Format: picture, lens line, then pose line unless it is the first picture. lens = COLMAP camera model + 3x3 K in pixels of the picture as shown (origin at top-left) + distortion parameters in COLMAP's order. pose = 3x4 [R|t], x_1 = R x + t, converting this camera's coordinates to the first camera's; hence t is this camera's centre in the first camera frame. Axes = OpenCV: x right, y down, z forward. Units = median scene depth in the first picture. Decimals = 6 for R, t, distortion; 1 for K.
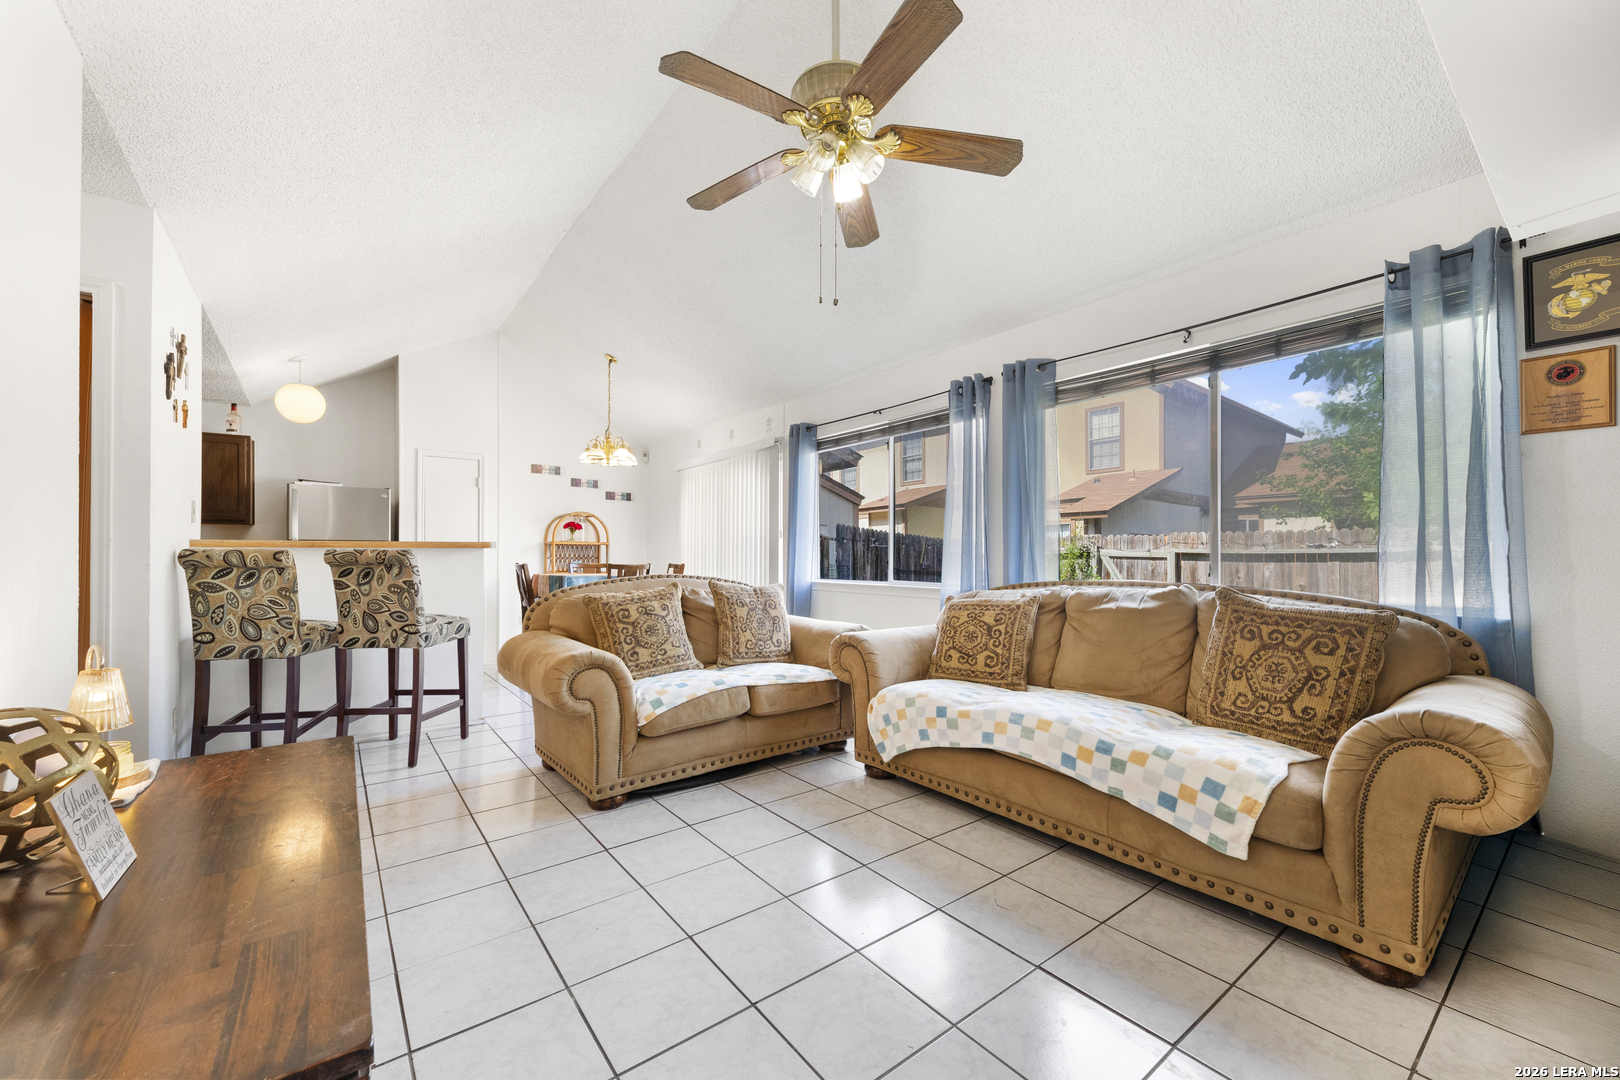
lens RADIAL K [[626.5, 0, 810.0], [0, 626.5, 540.0], [0, 0, 1]] dist [0.001163, -0.000033]
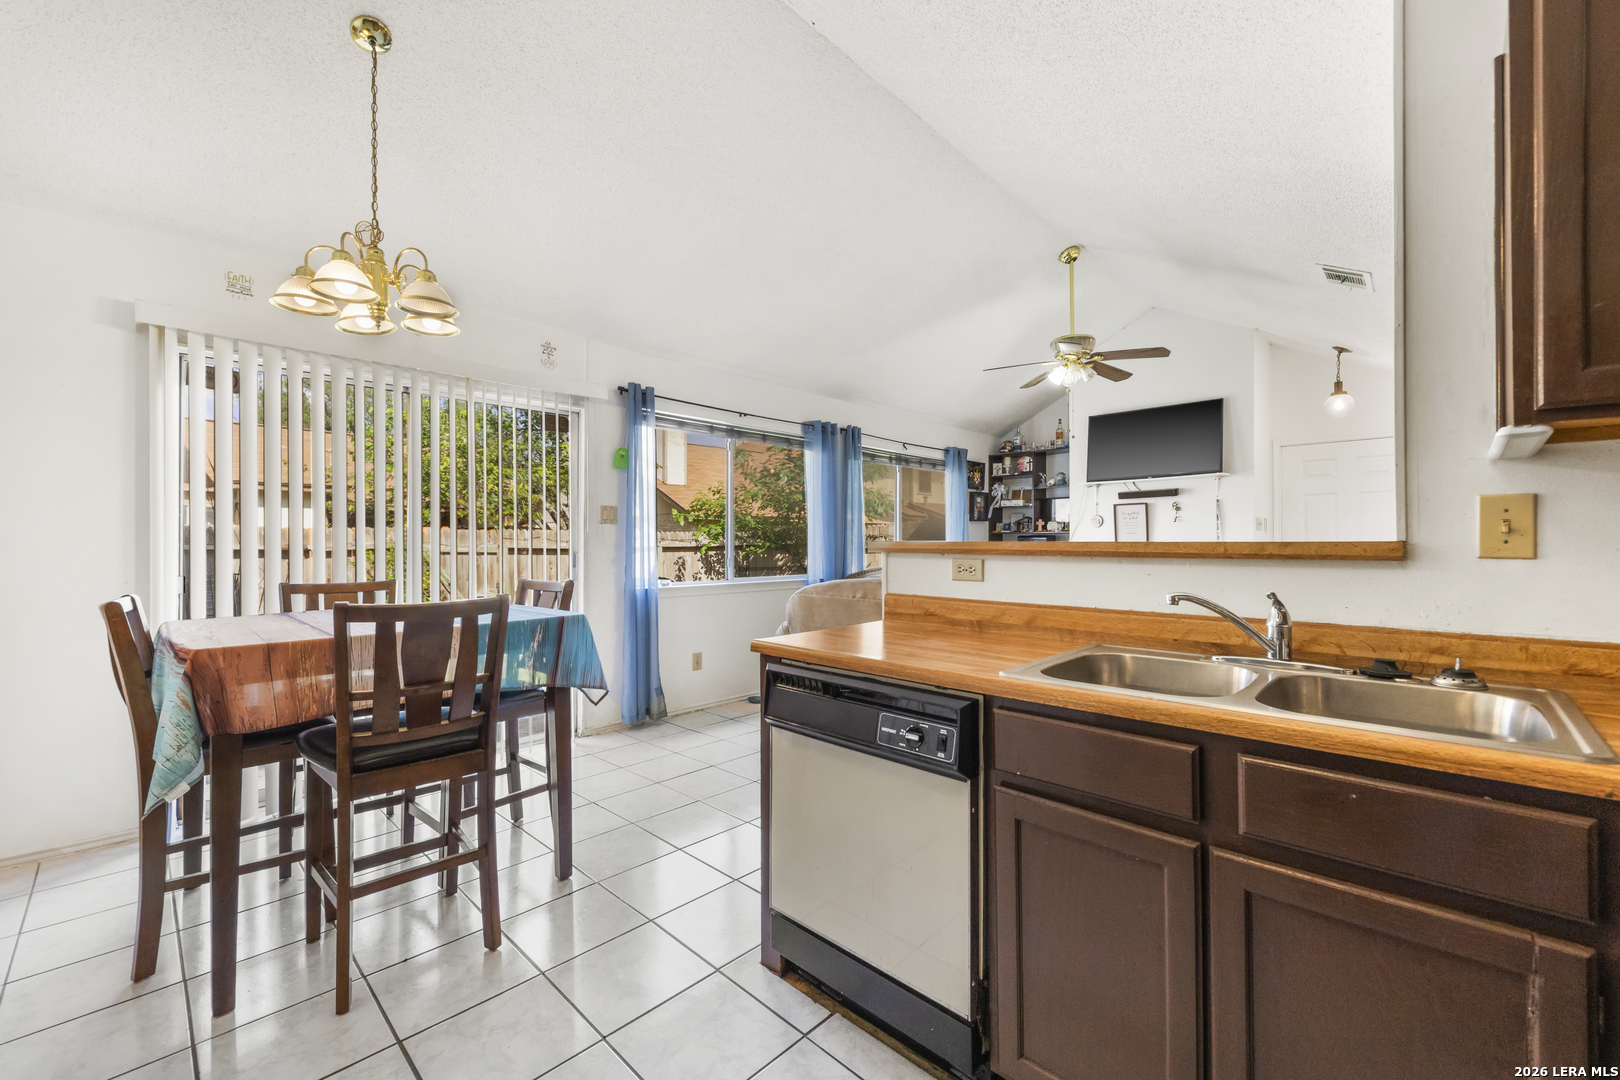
lens RADIAL K [[654.6, 0, 813.7], [0, 654.6, 542.4], [0, 0, 1]] dist [-0.000973, -0.000169]
pose [[-0.148434, 0.003269, 0.988917, -1.427039], [-0.022061, 0.999735, -0.006616, 0.013921], [-0.988676, -0.022798, -0.148323, 1.535636]]
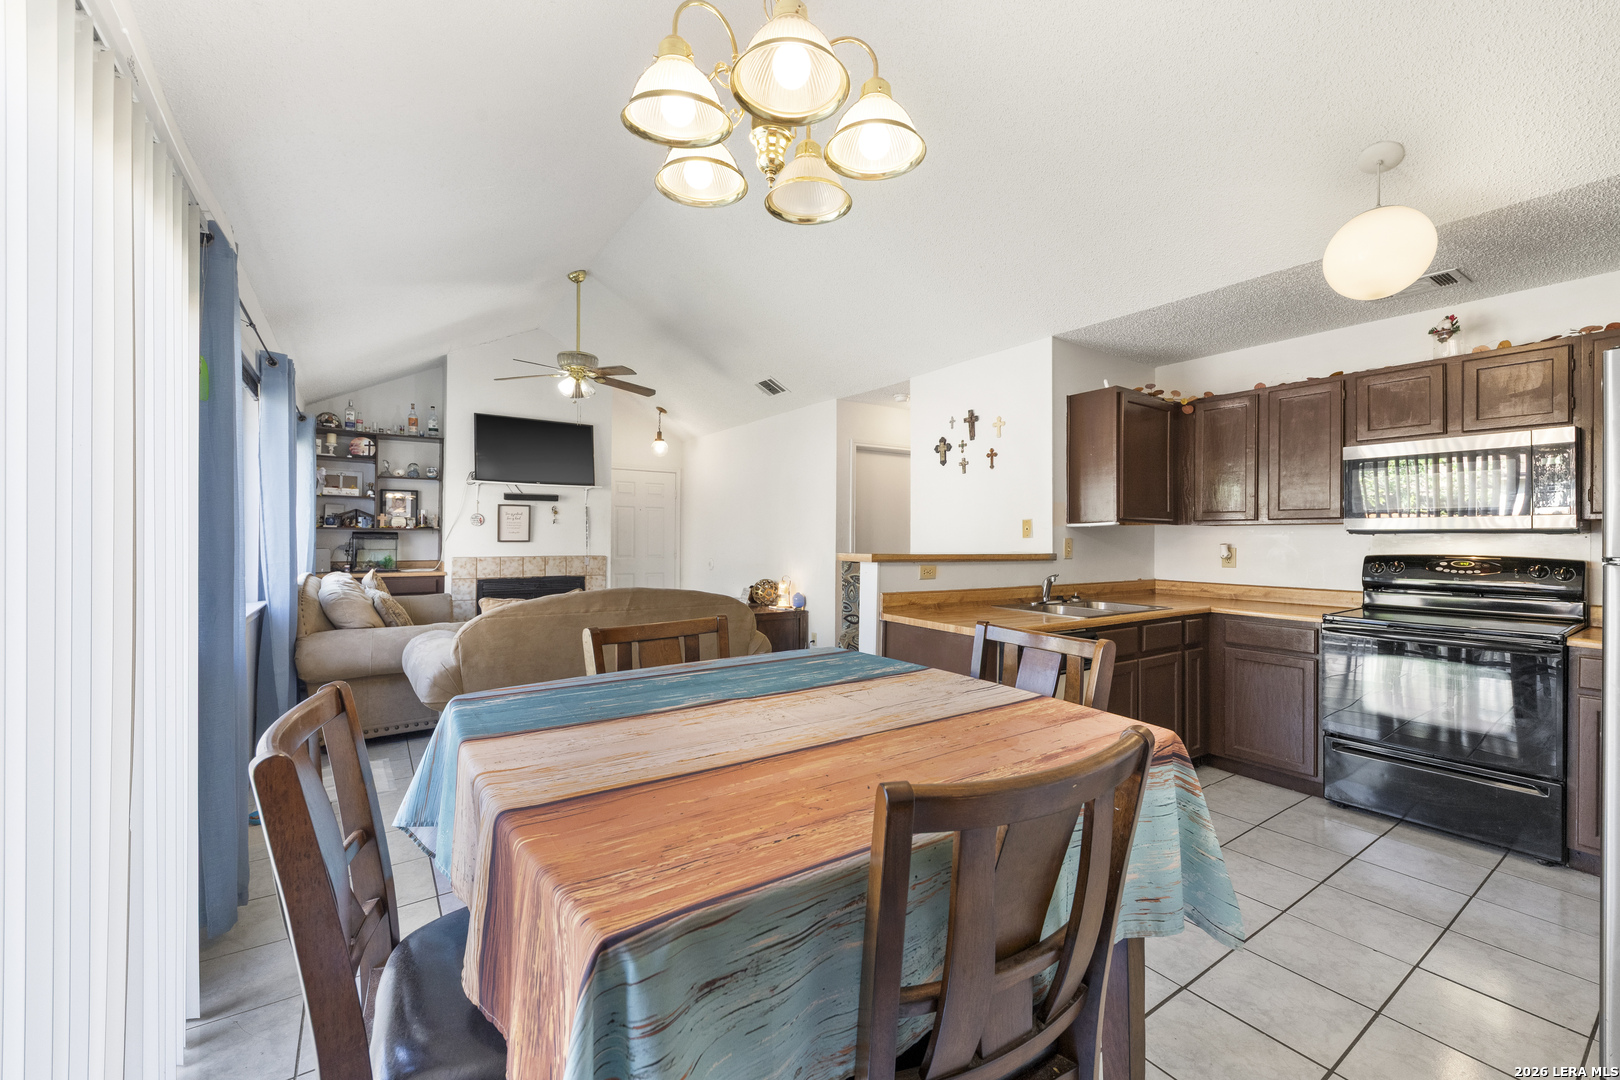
lens RADIAL K [[641.5, 0, 812.2], [0, 641.5, 533.2], [0, 0, 1]] dist [0.015148, -0.006573]
pose [[-0.998612, -0.009132, 0.051863, -0.662503], [-0.010722, 0.999479, -0.030458, 0.005473], [-0.051558, -0.030972, -0.998190, 2.310007]]
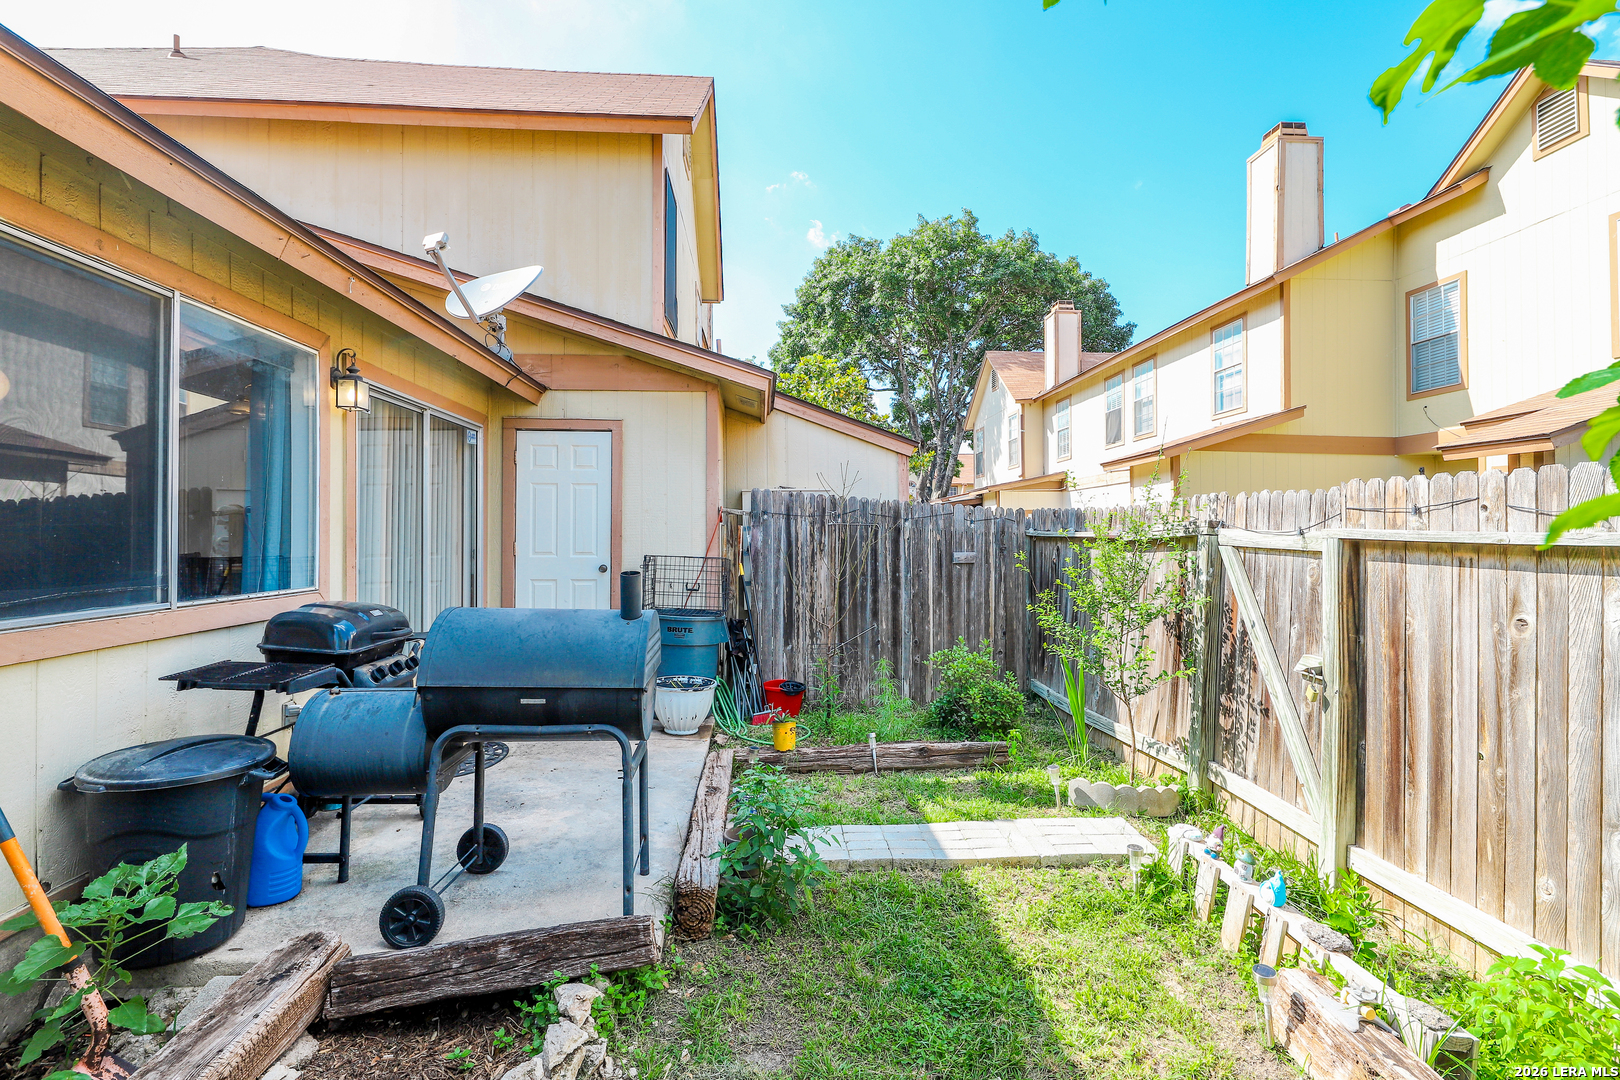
lens RADIAL K [[740.2, 0, 810.0], [0, 740.2, 540.0], [0, 0, 1]] dist [0.000083, 0.000039]
pose [[0.828524, 0.001533, -0.559952, 1.339476], [0.018365, 0.999384, 0.029908, 0.006997], [0.559653, -0.035063, 0.827985, 1.139026]]
